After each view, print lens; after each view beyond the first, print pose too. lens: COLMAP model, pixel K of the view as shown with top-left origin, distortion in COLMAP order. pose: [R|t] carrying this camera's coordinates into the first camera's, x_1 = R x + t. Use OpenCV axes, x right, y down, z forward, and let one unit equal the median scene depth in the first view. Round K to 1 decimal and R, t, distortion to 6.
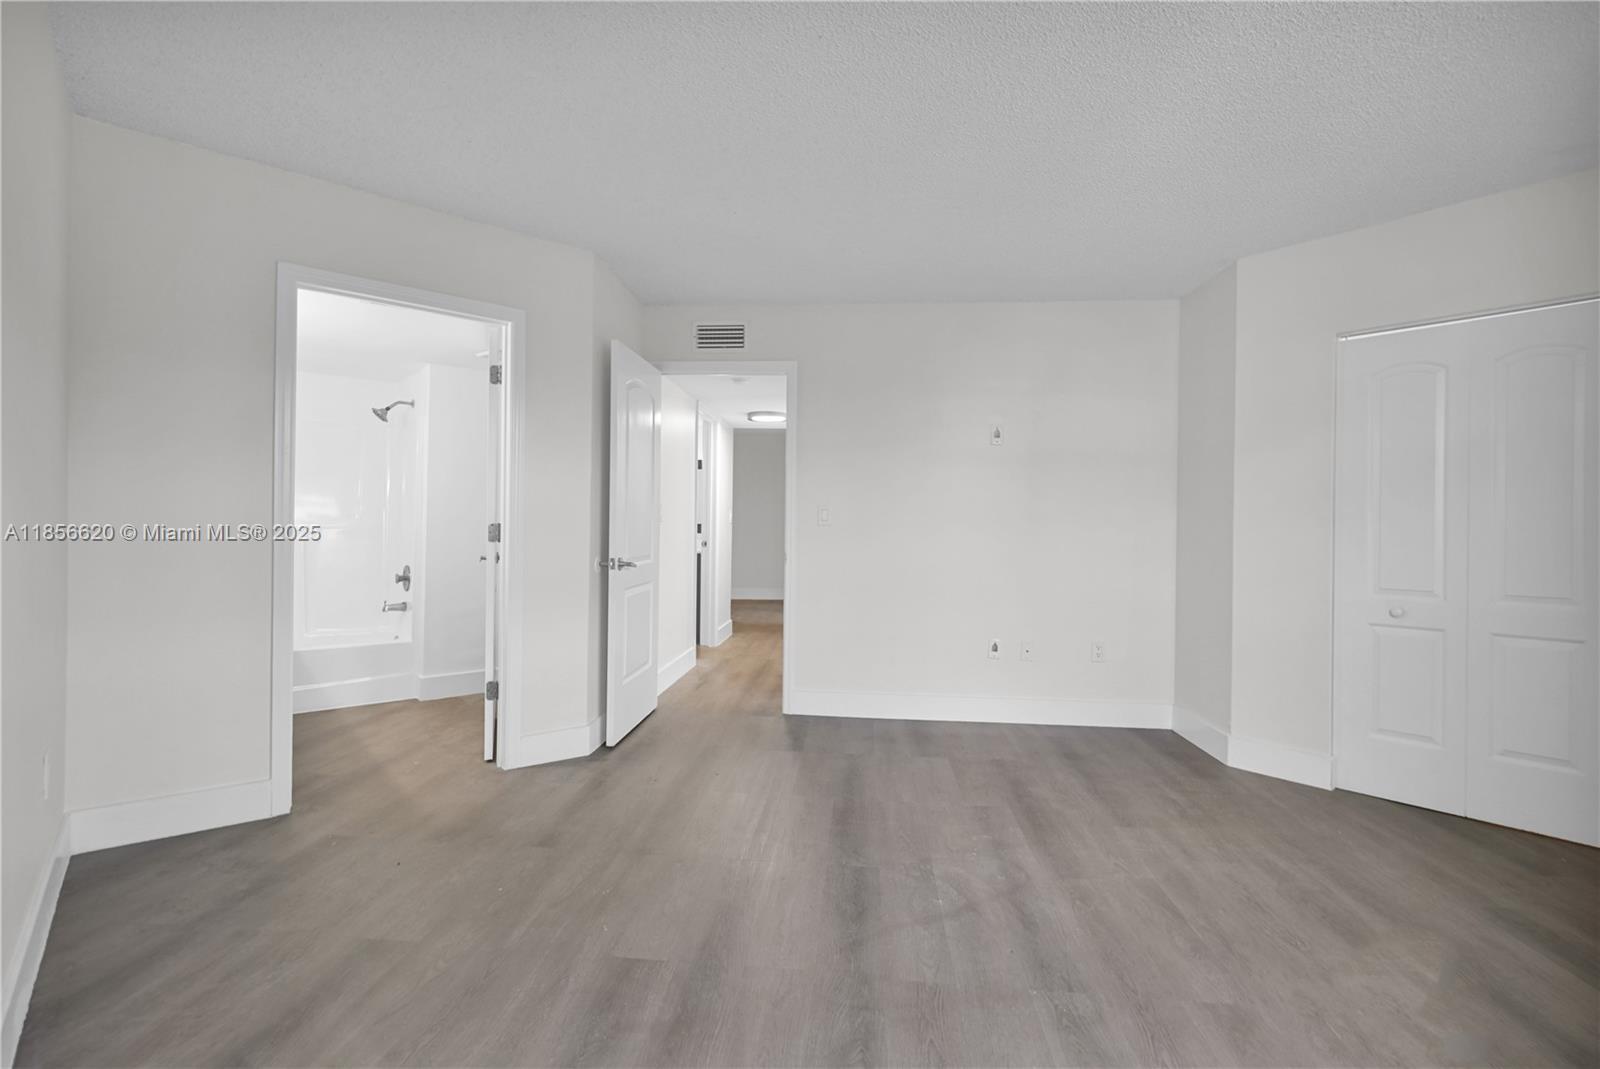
lens RADIAL K [[745.2, 0, 802.0], [0, 745.2, 530.0], [0, 0, 1]] dist [-0.001478, -0.000187]
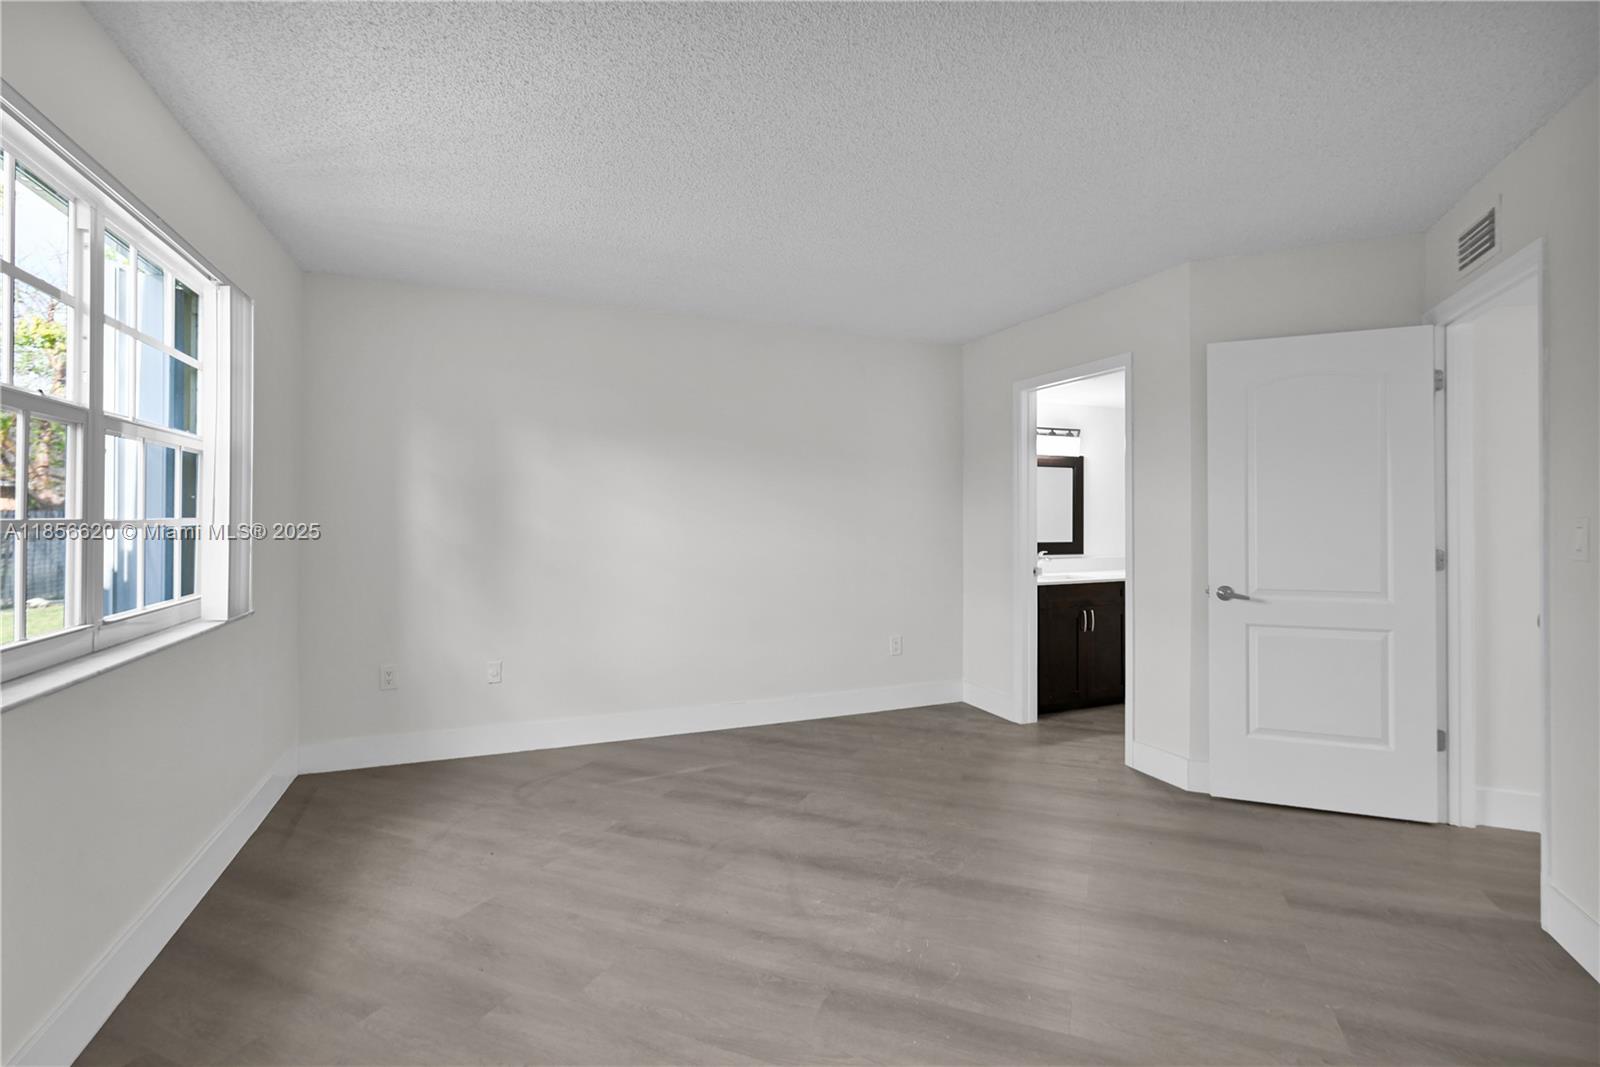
lens RADIAL K [[745.2, 0, 802.3], [0, 745.2, 523.4], [0, 0, 1]] dist [-0.001478, -0.000187]
pose [[-0.308956, -0.009558, -0.951028, 1.066378], [-0.012037, 0.999909, -0.006139, -0.035114], [0.951000, 0.009550, -0.309042, 1.142300]]
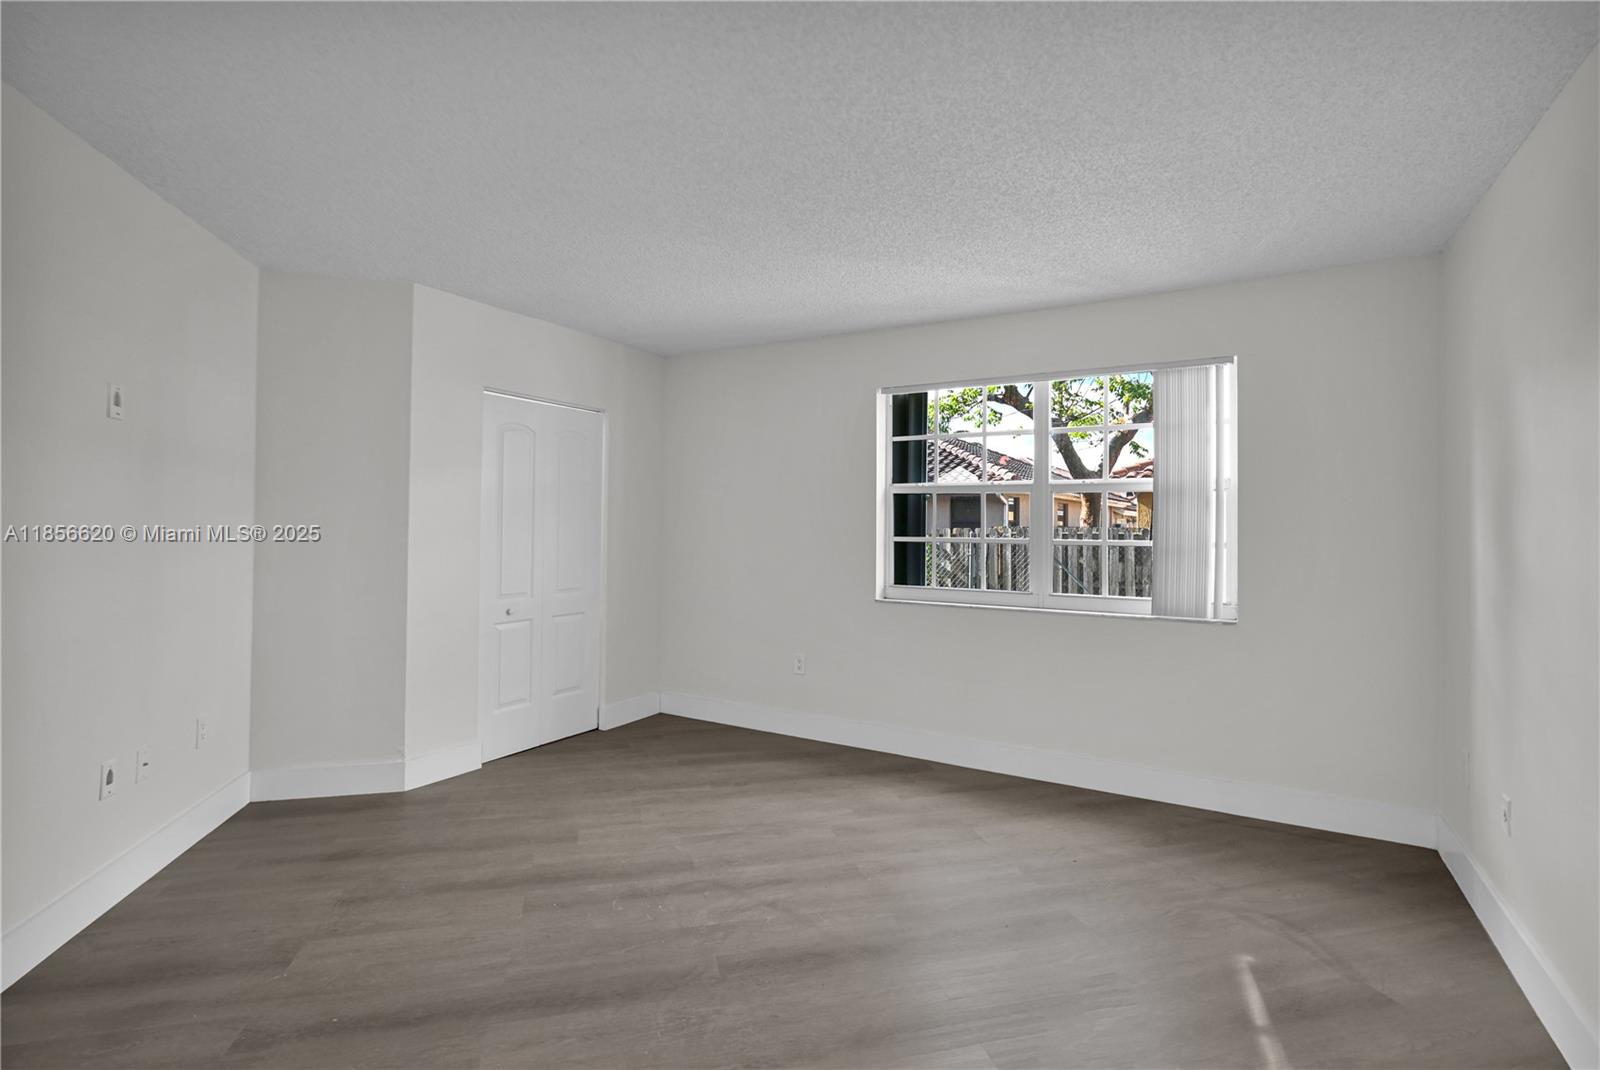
lens RADIAL K [[745.2, 0, 804.3], [0, 745.2, 526.5], [0, 0, 1]] dist [-0.001478, -0.000187]
pose [[-0.337089, -0.016005, 0.941337, -0.739076], [-0.011561, 0.999850, 0.012860, -0.075298], [-0.941402, -0.006548, -0.337224, 1.156532]]
